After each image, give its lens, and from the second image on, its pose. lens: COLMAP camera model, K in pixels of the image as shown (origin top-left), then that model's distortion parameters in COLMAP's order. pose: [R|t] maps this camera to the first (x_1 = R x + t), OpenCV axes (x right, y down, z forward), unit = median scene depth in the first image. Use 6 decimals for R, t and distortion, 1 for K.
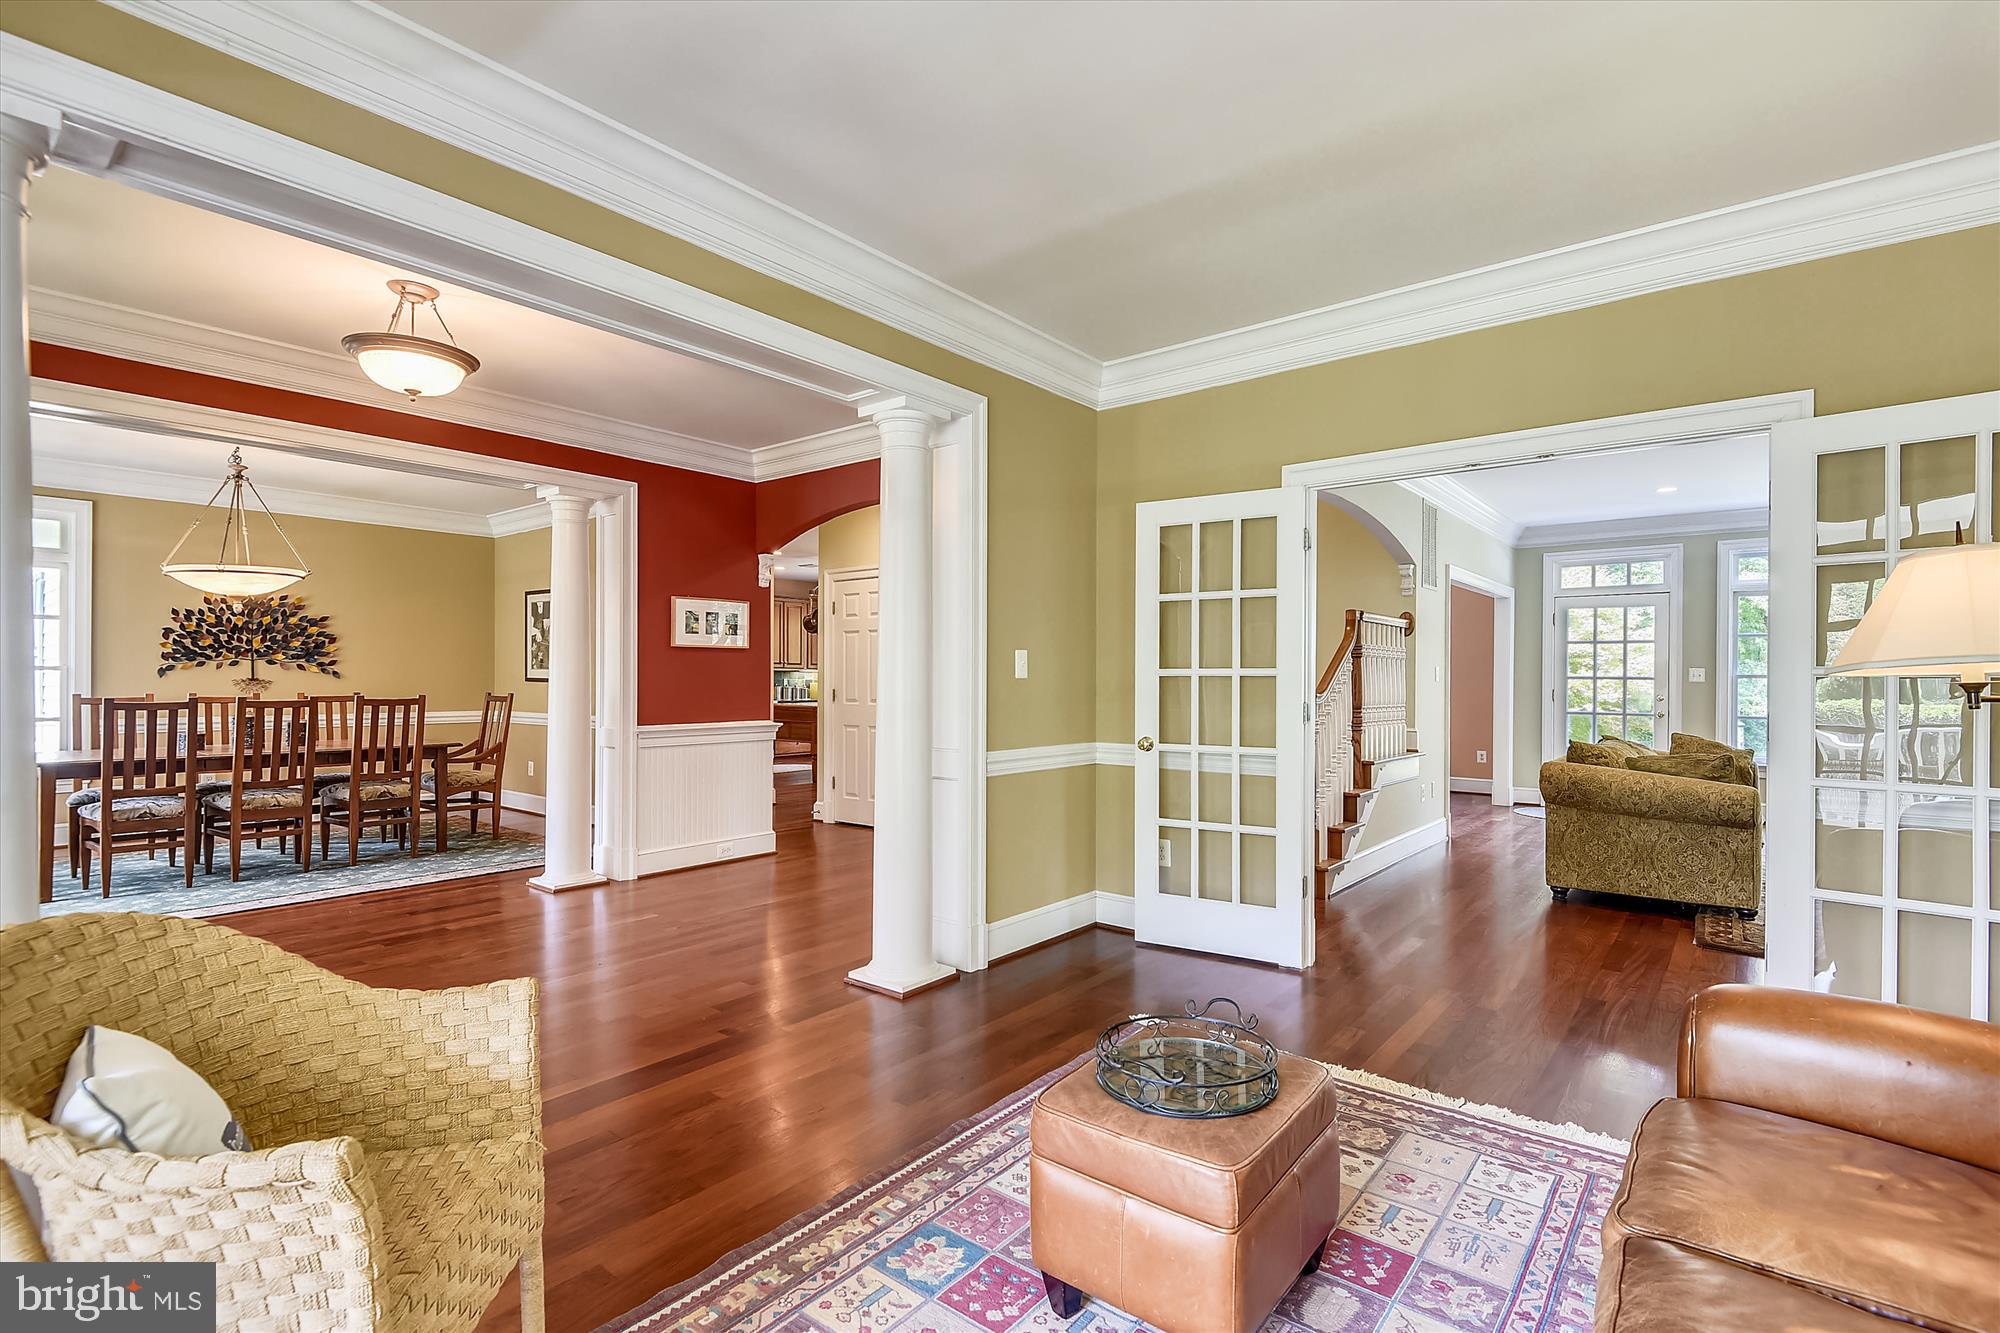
lens RADIAL K [[920.1, 0, 1007.1], [0, 920.1, 672.6], [0, 0, 1]] dist [0.011840, -0.000593]
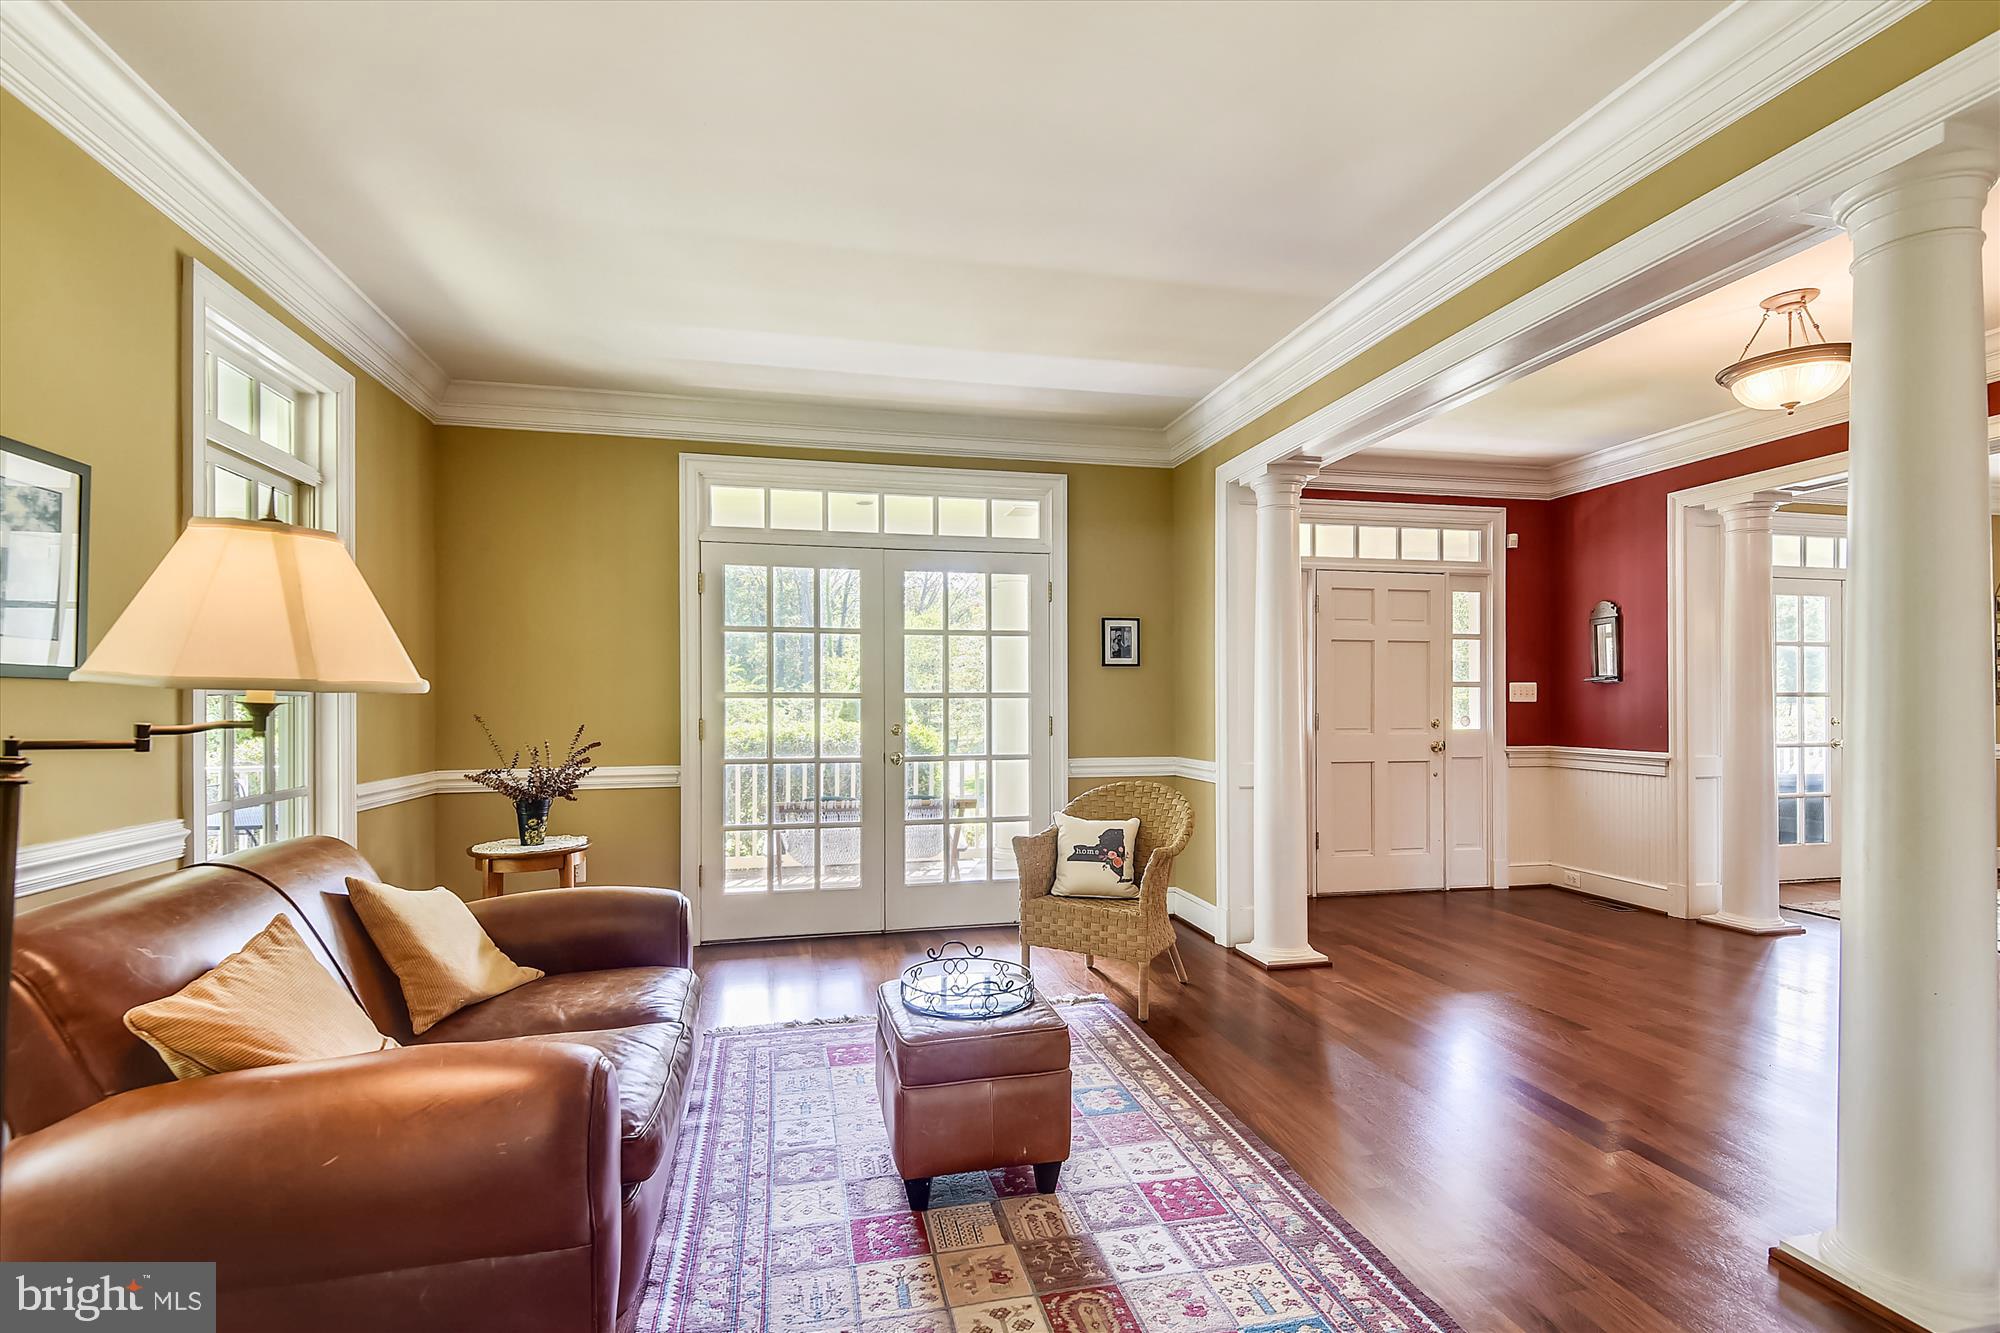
lens RADIAL K [[920.1, 0, 1007.1], [0, 920.1, 672.6], [0, 0, 1]] dist [0.011840, -0.000593]
pose [[-0.612448, -0.030005, -0.789941, 1.152236], [0.000696, 0.999259, -0.038495, 0.021423], [0.790510, -0.024126, -0.611973, 1.757334]]
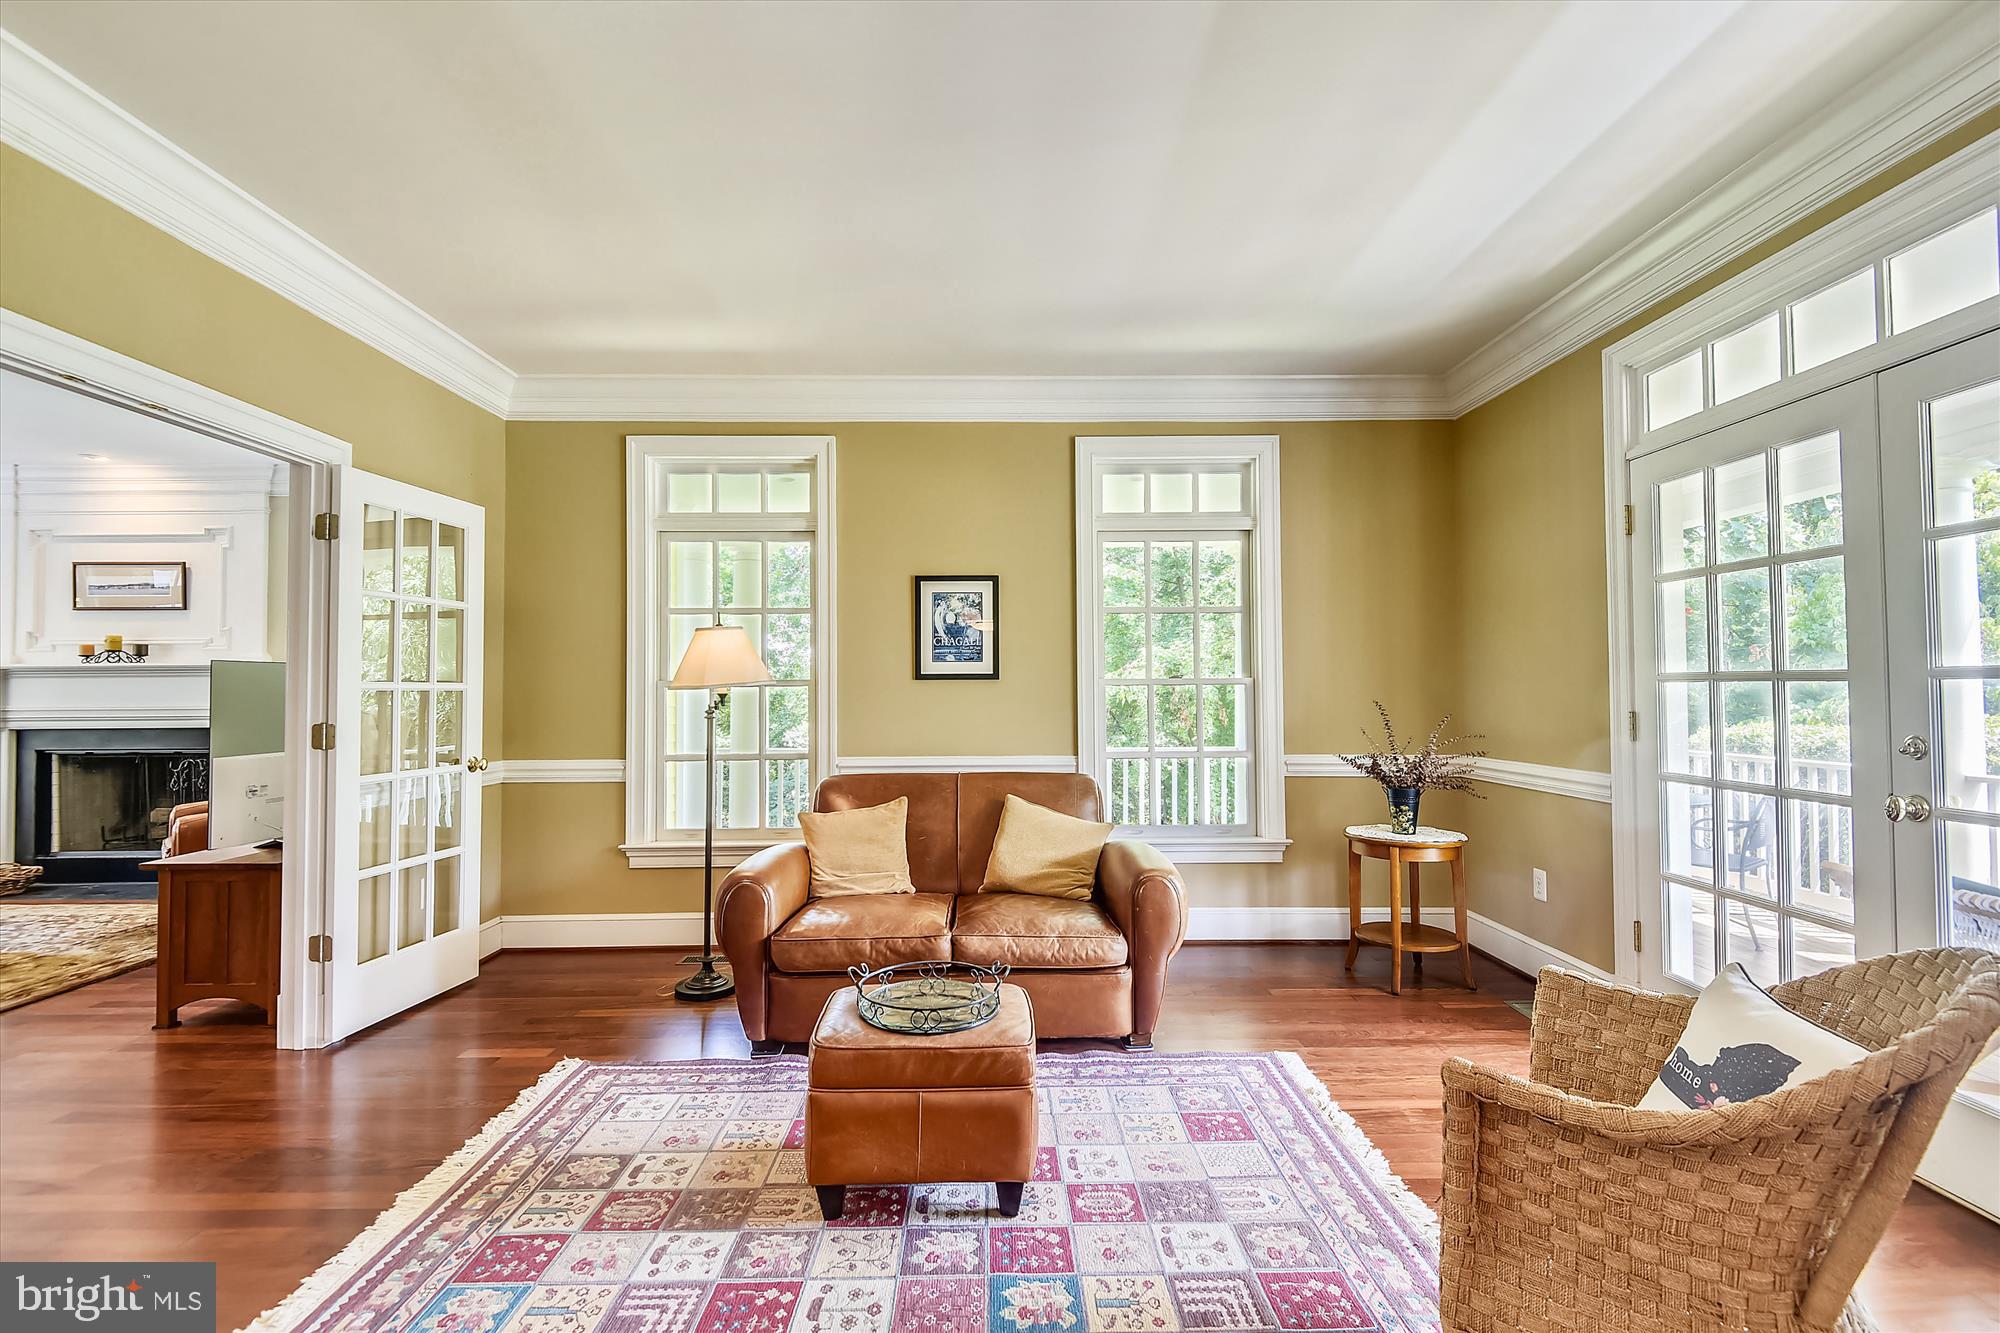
lens RADIAL K [[920.1, 0, 1007.1], [0, 920.1, 672.6], [0, 0, 1]] dist [0.011840, -0.000593]
pose [[-0.639652, 0.015733, 0.768503, -0.789765], [-0.004048, 0.999708, -0.023836, 0.012629], [-0.768654, -0.018358, -0.639401, 1.618557]]
